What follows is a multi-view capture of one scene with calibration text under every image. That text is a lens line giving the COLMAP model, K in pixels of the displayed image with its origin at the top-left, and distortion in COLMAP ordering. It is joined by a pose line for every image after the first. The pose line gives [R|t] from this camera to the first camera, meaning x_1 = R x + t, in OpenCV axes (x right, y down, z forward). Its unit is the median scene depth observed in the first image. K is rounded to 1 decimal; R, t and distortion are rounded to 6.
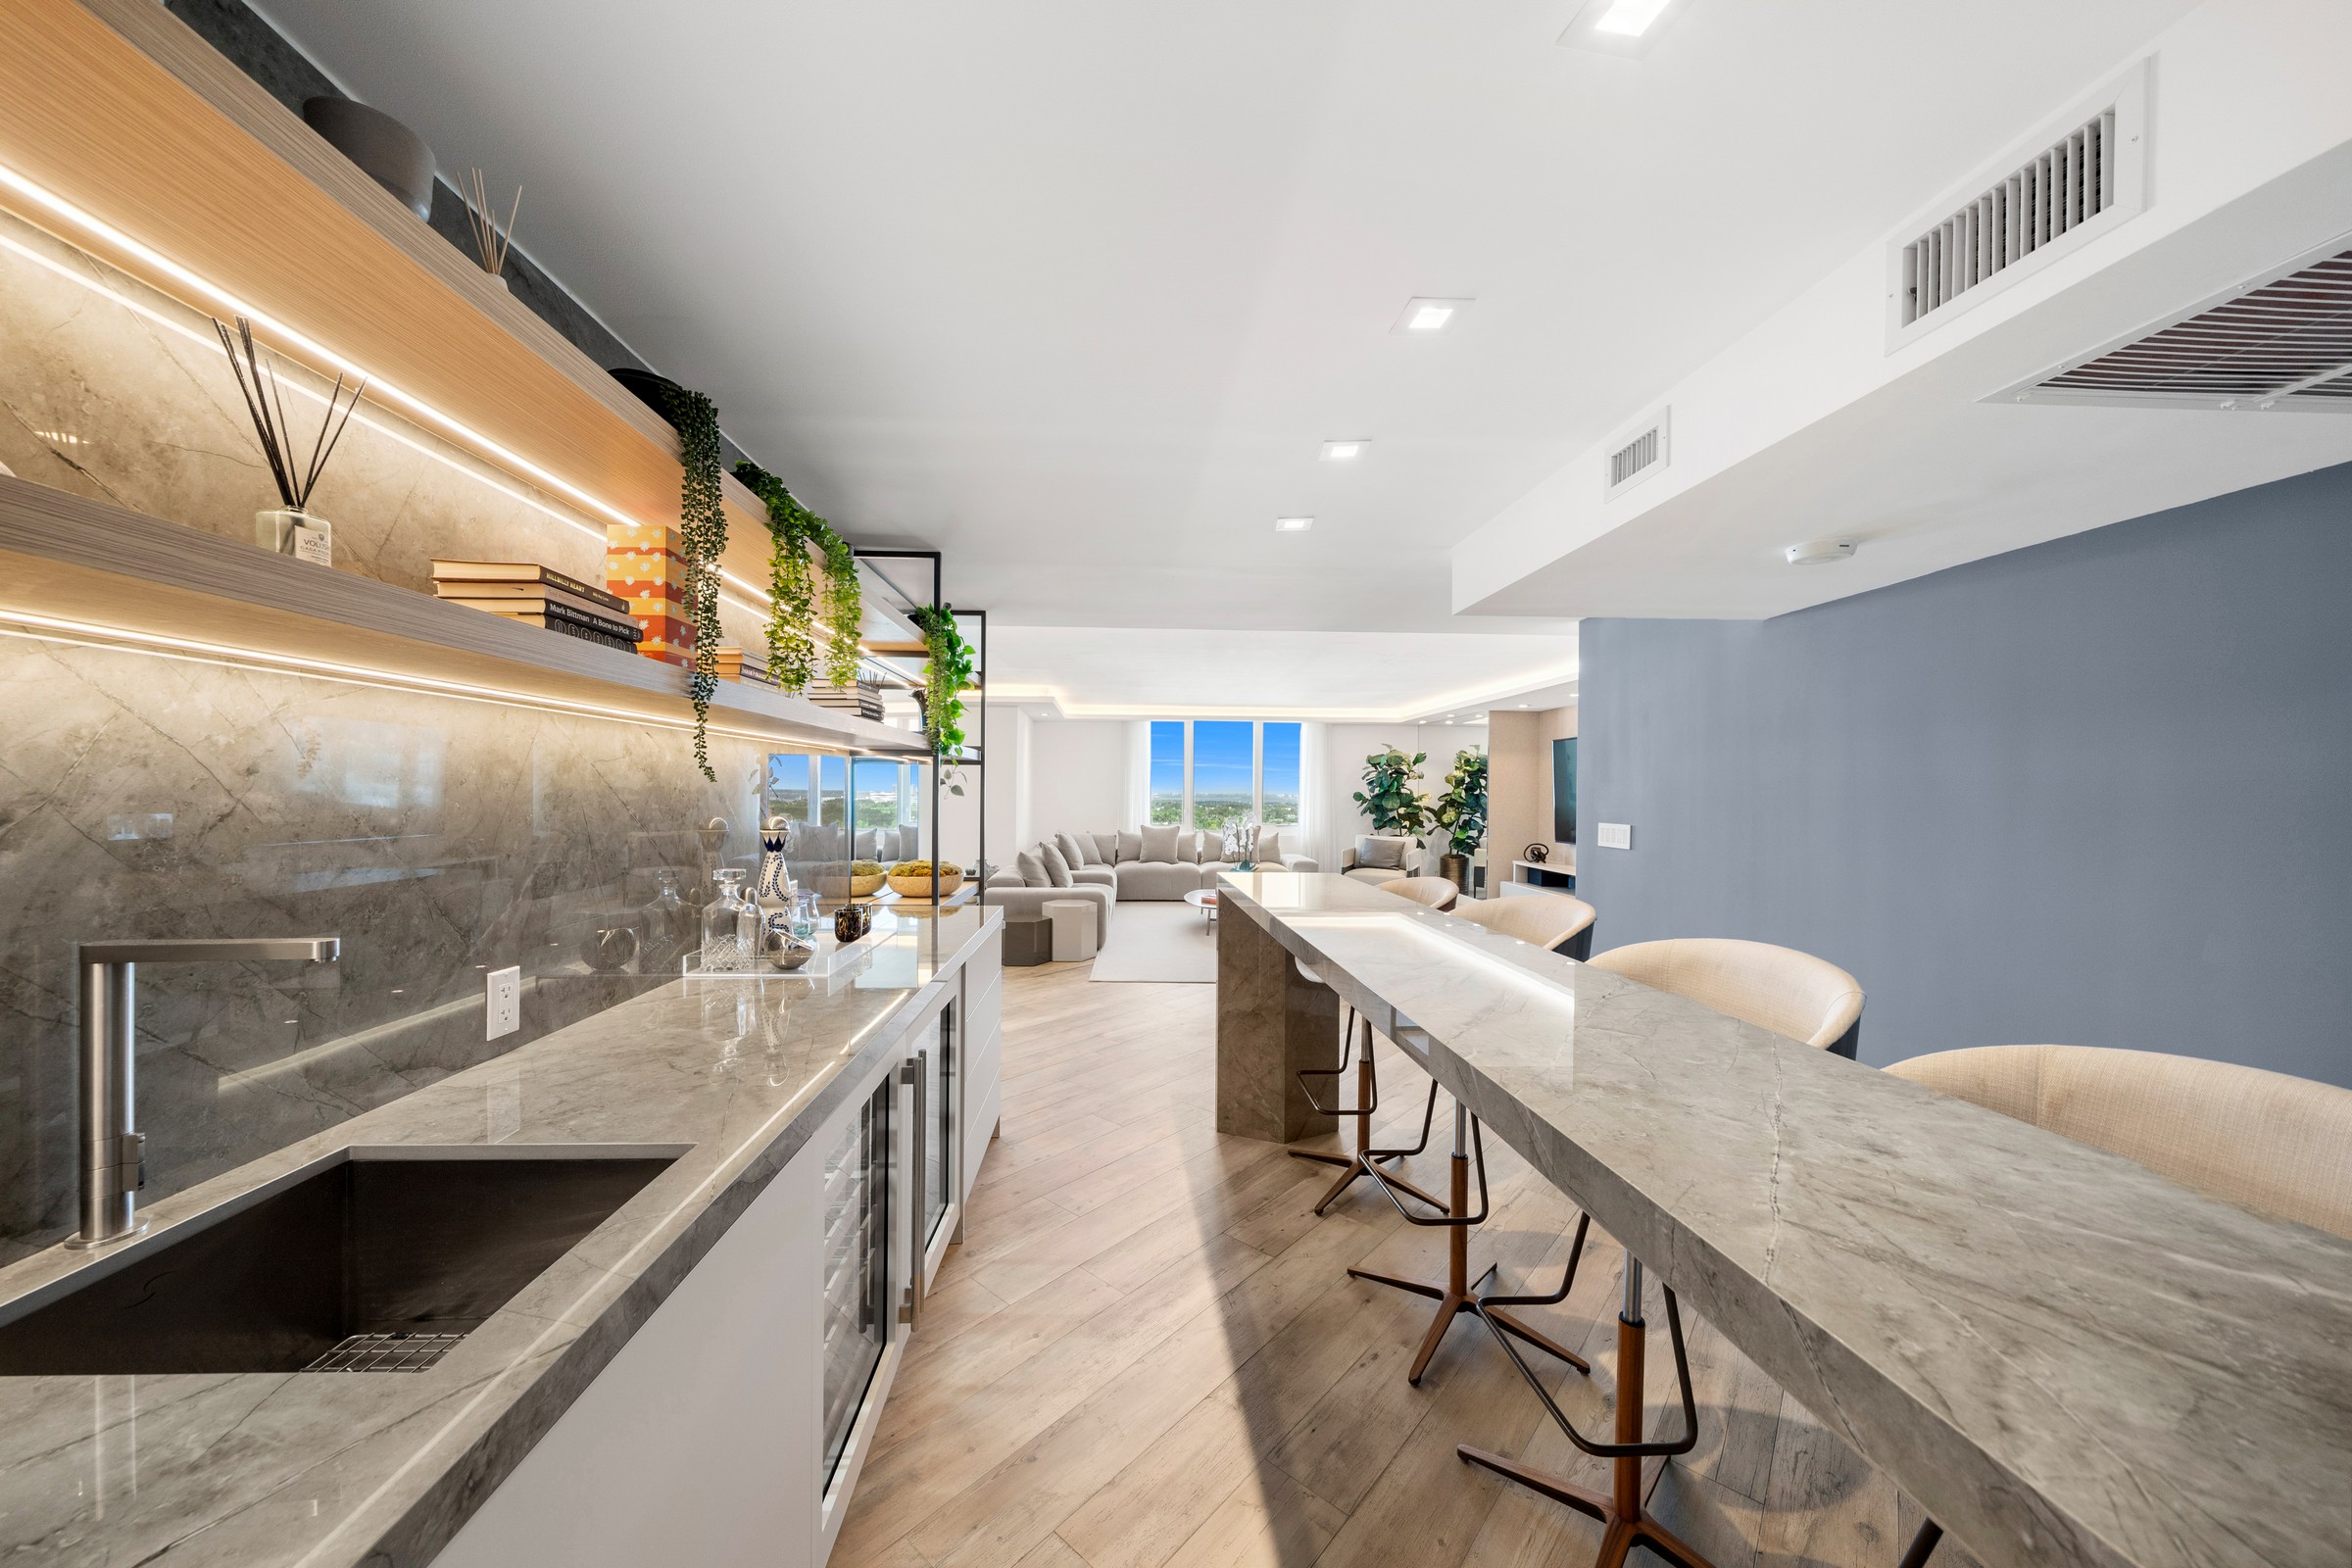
lens RADIAL K [[808.7, 0, 1154.3], [0, 808.7, 797.2], [0, 0, 1]] dist [-0.005211, -0.000036]
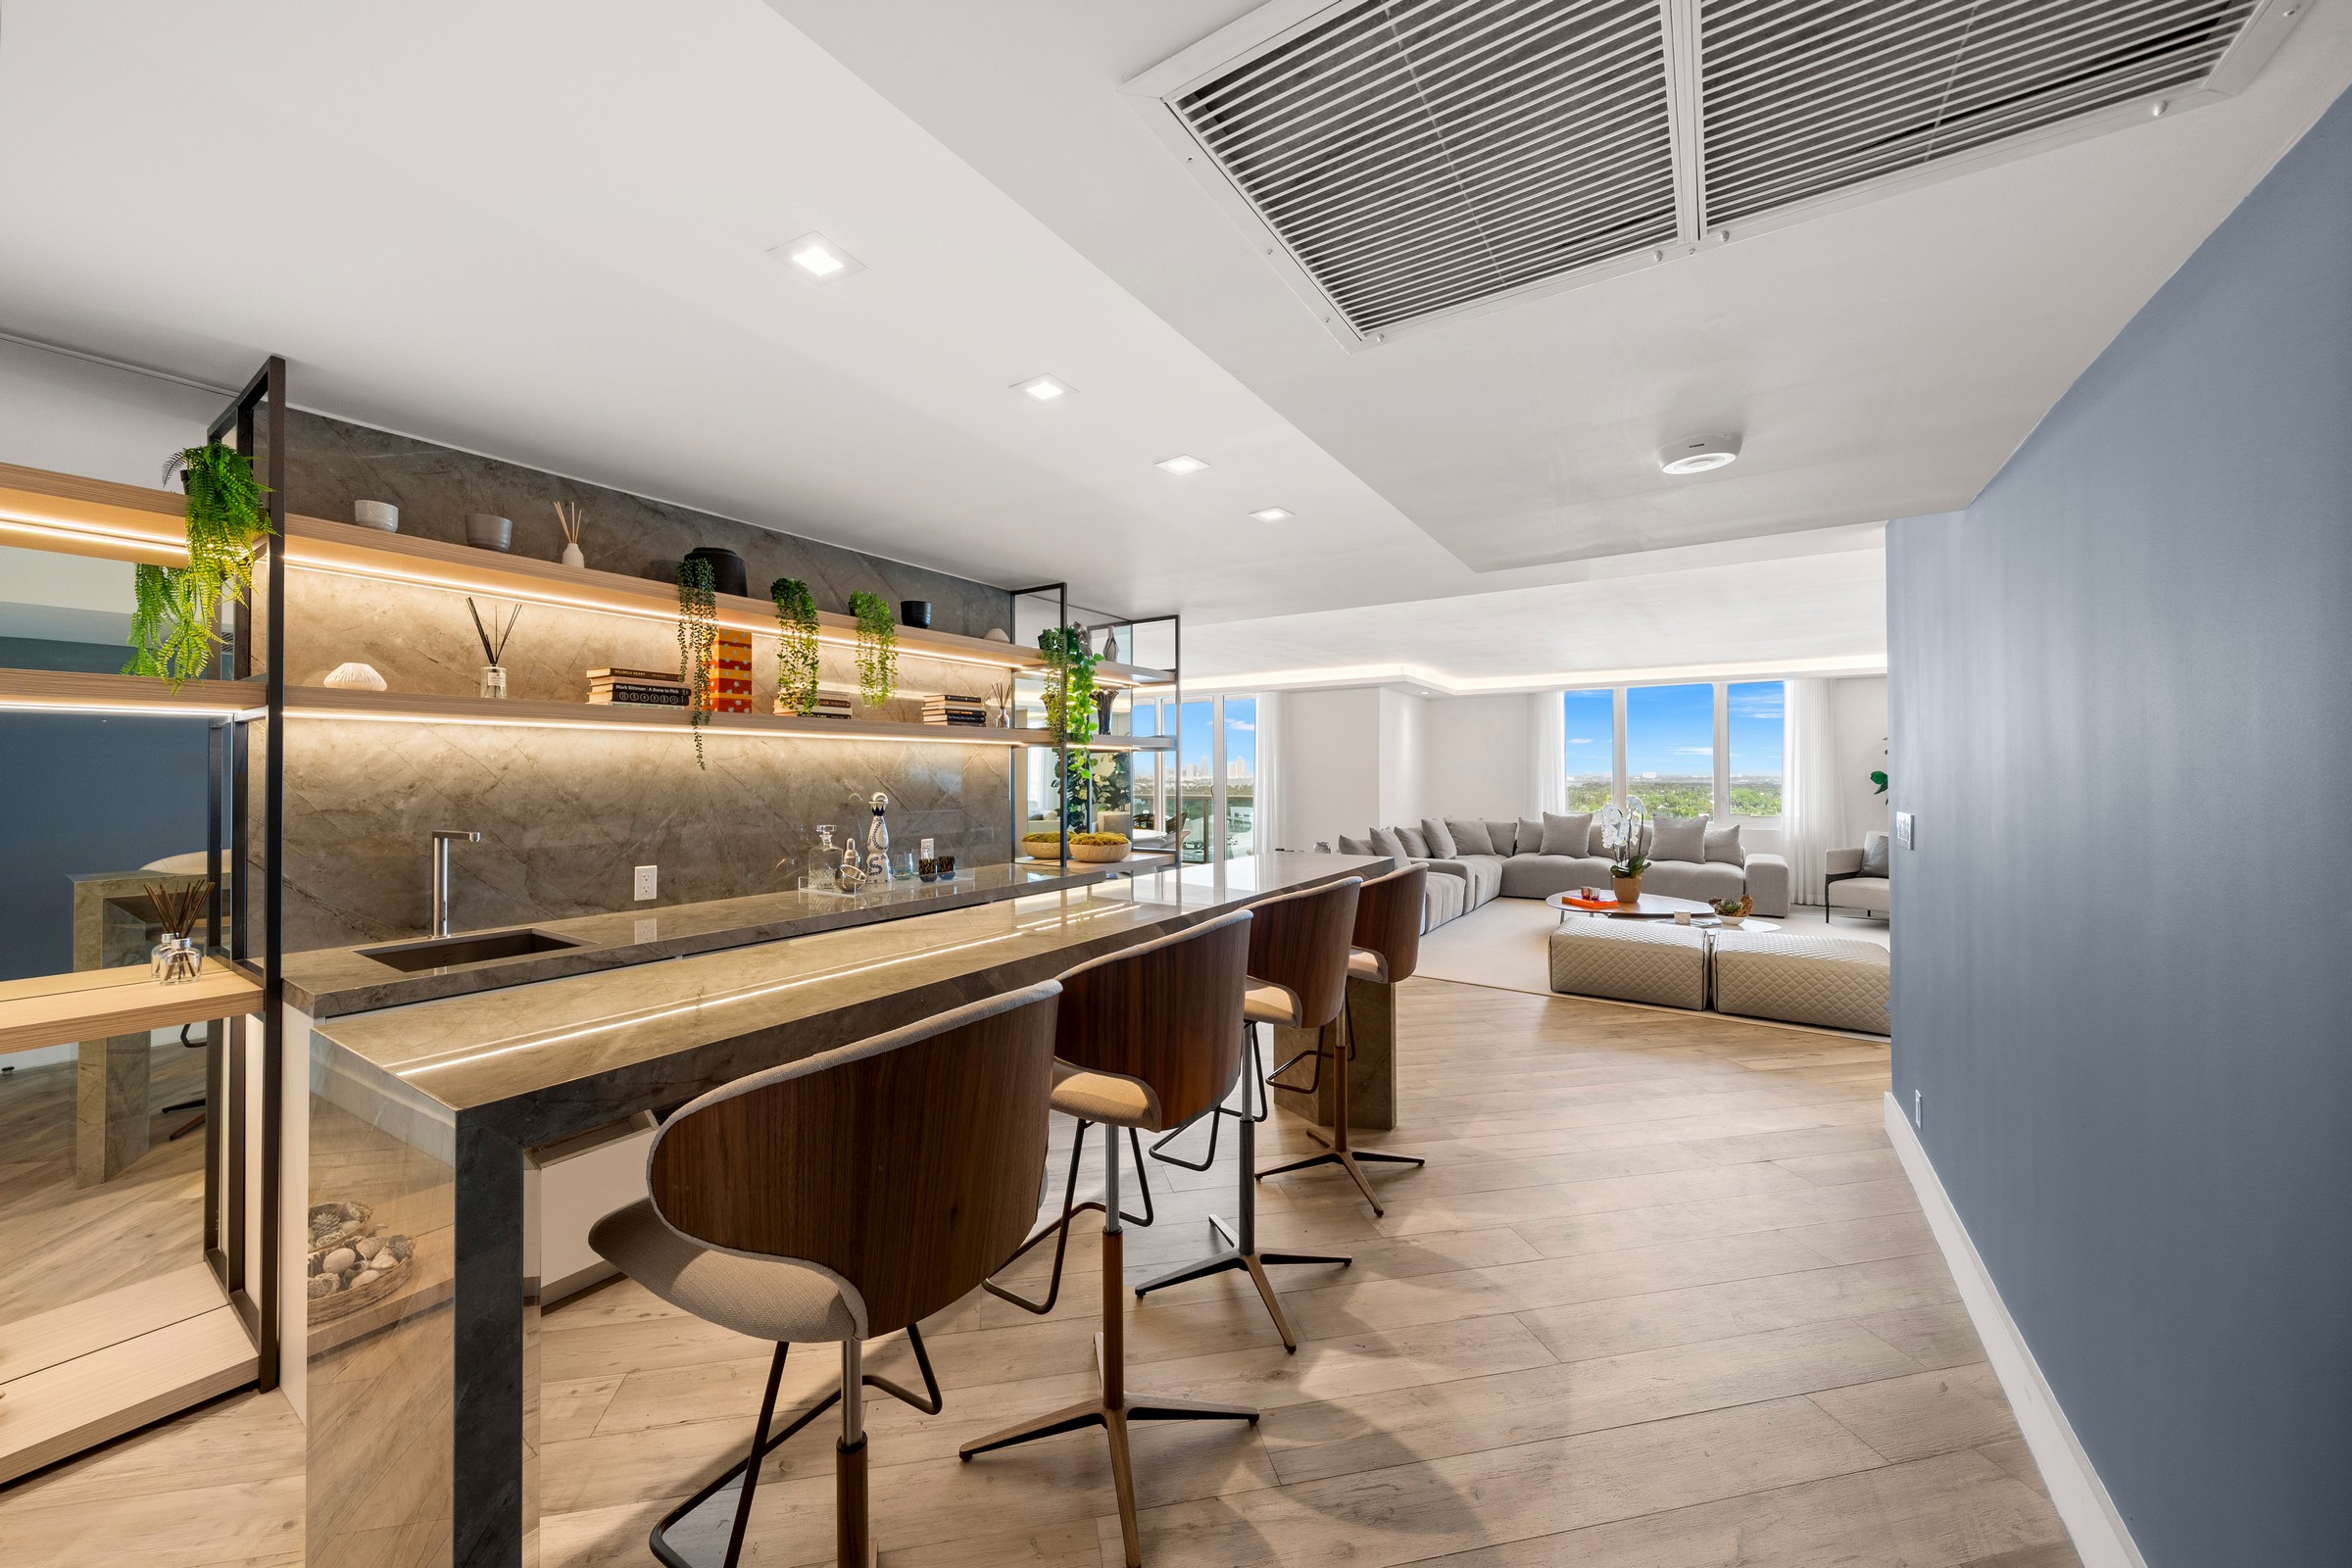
lens RADIAL K [[859.4, 0, 1148.6], [0, 859.4, 768.9], [0, 0, 1]] dist [-0.002436, 0.000812]
pose [[0.801461, -0.011588, -0.597935, 0.192864], [0.002782, 0.999874, -0.015648, 0.001570], [0.598041, 0.010878, 0.801392, 0.006100]]
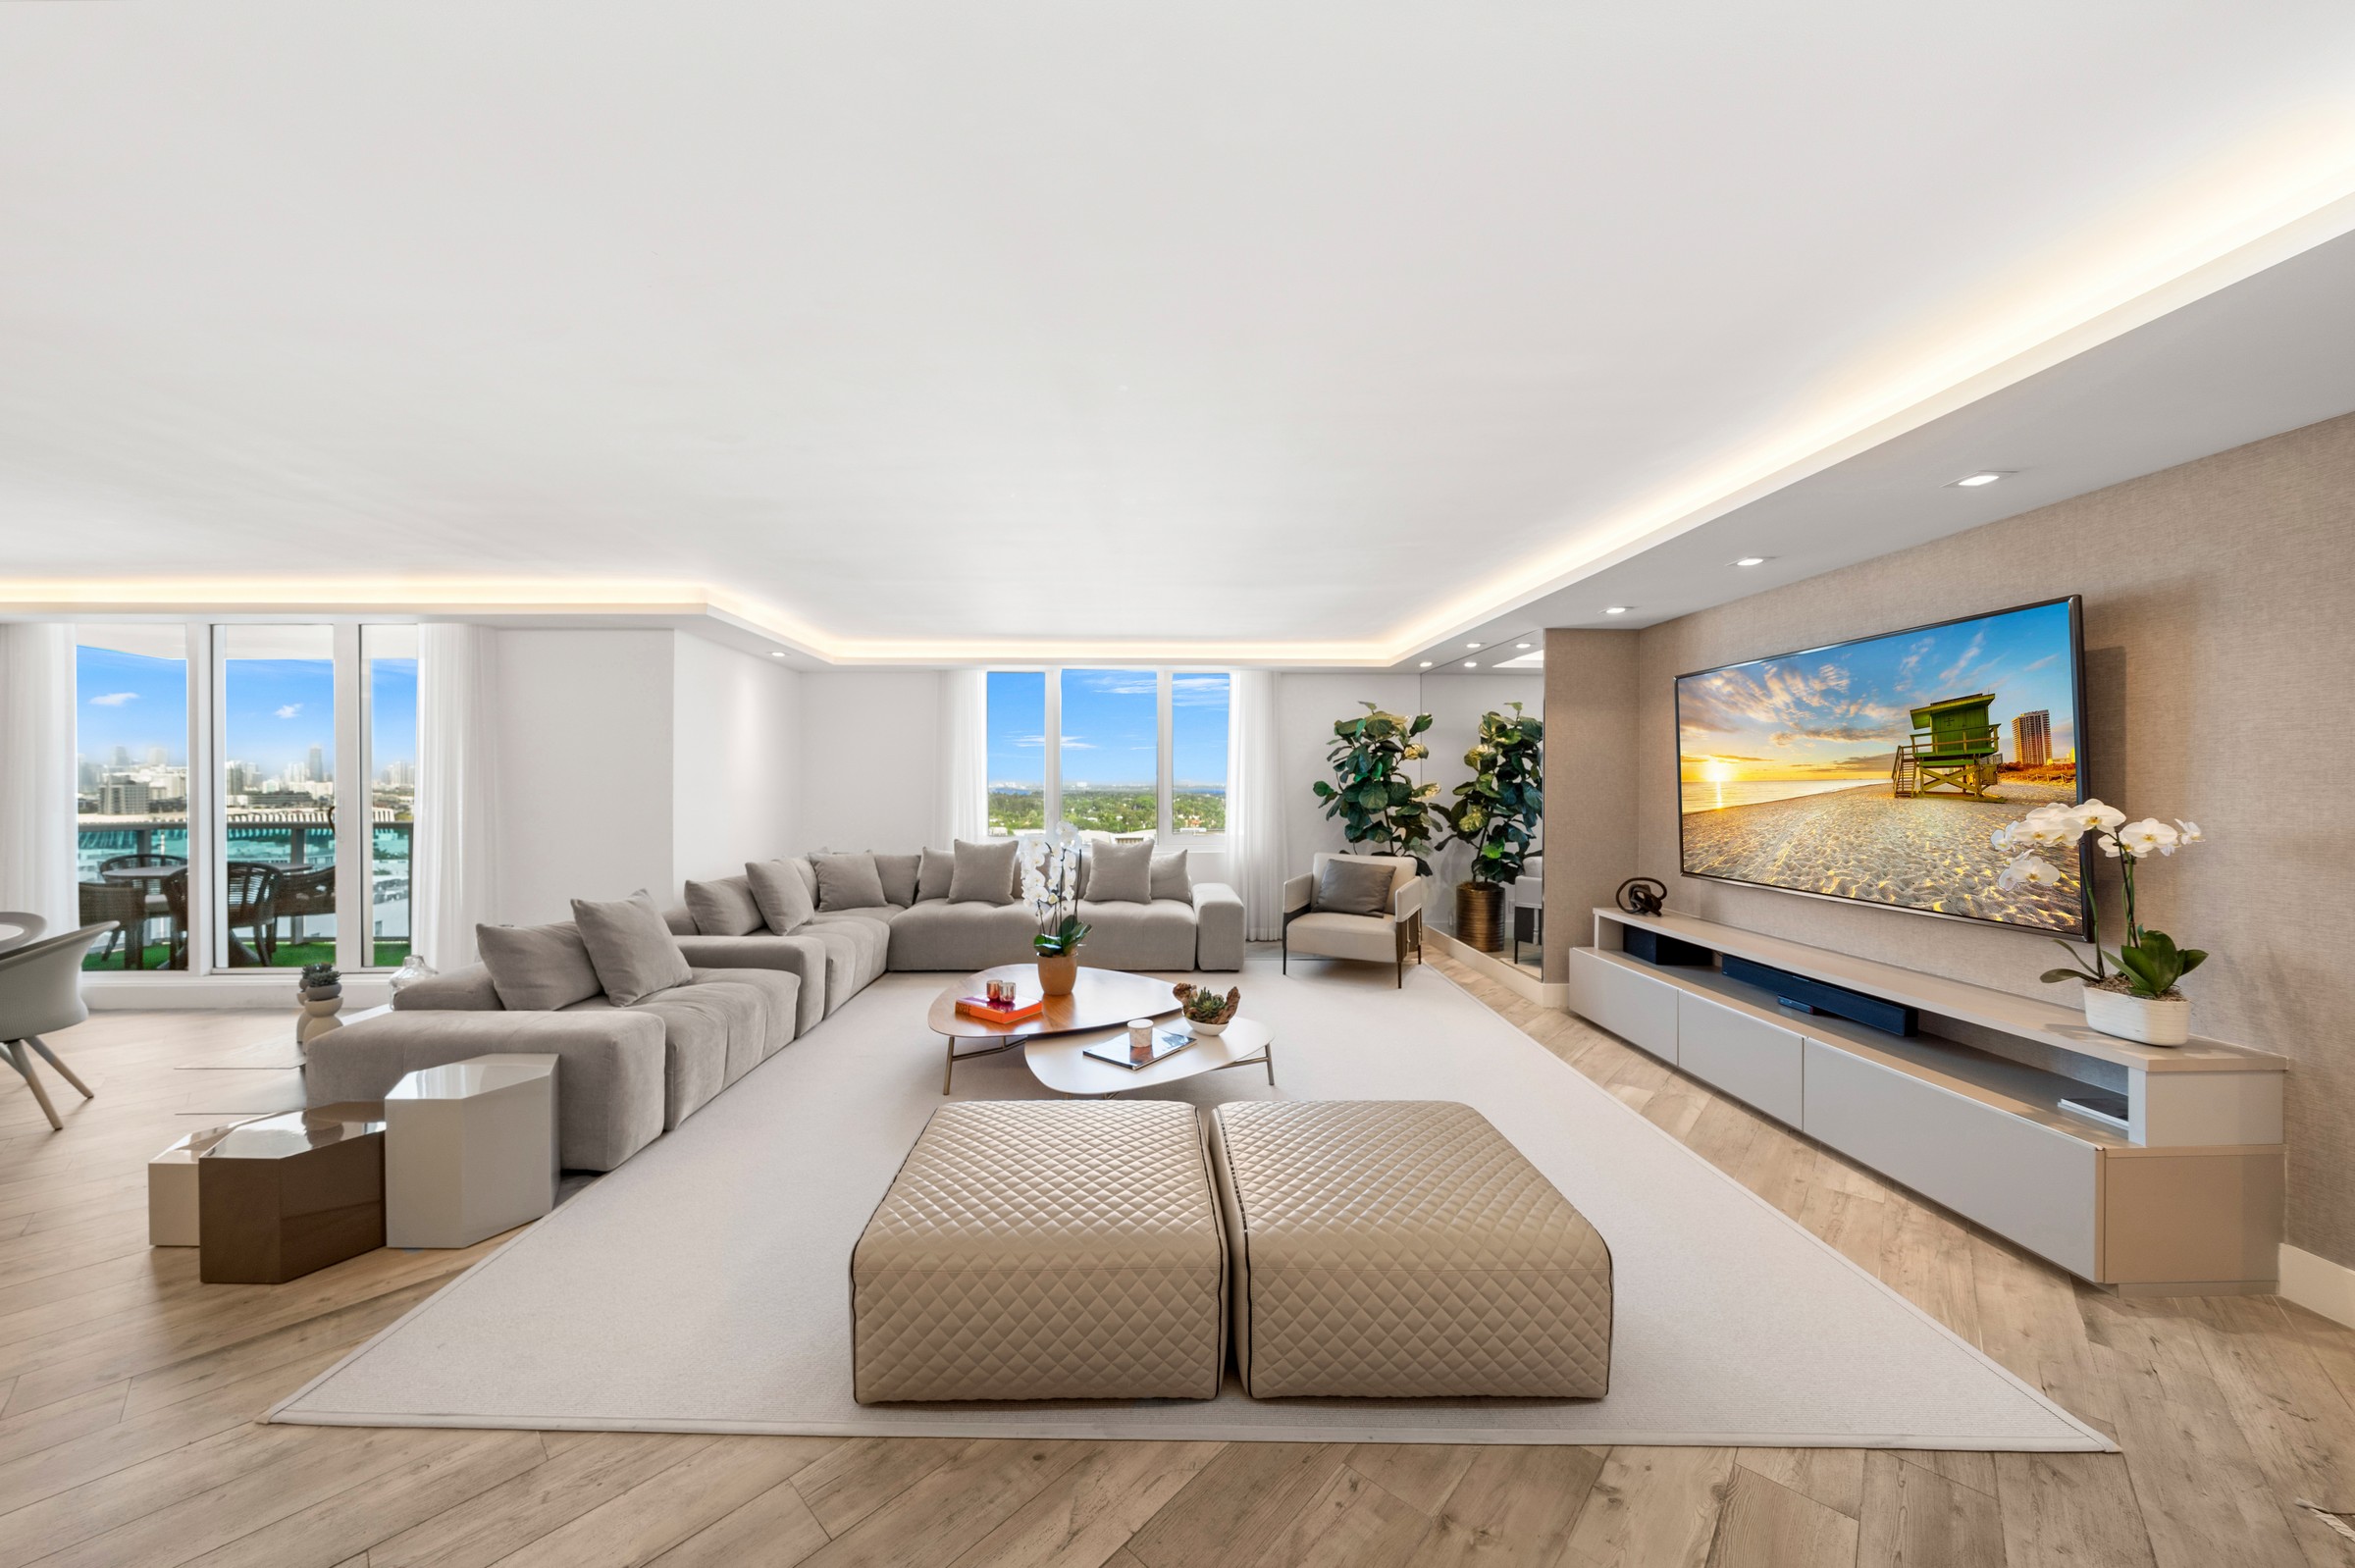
lens RADIAL K [[809.7, 0, 1150.6], [0, 809.7, 781.8], [0, 0, 1]] dist [-0.005211, -0.000036]
pose [[0.999588, -0.006962, -0.027853, 0.144426], [0.006732, 0.999943, -0.008331, -0.001799], [0.027909, 0.008140, 0.999577, 0.394930]]
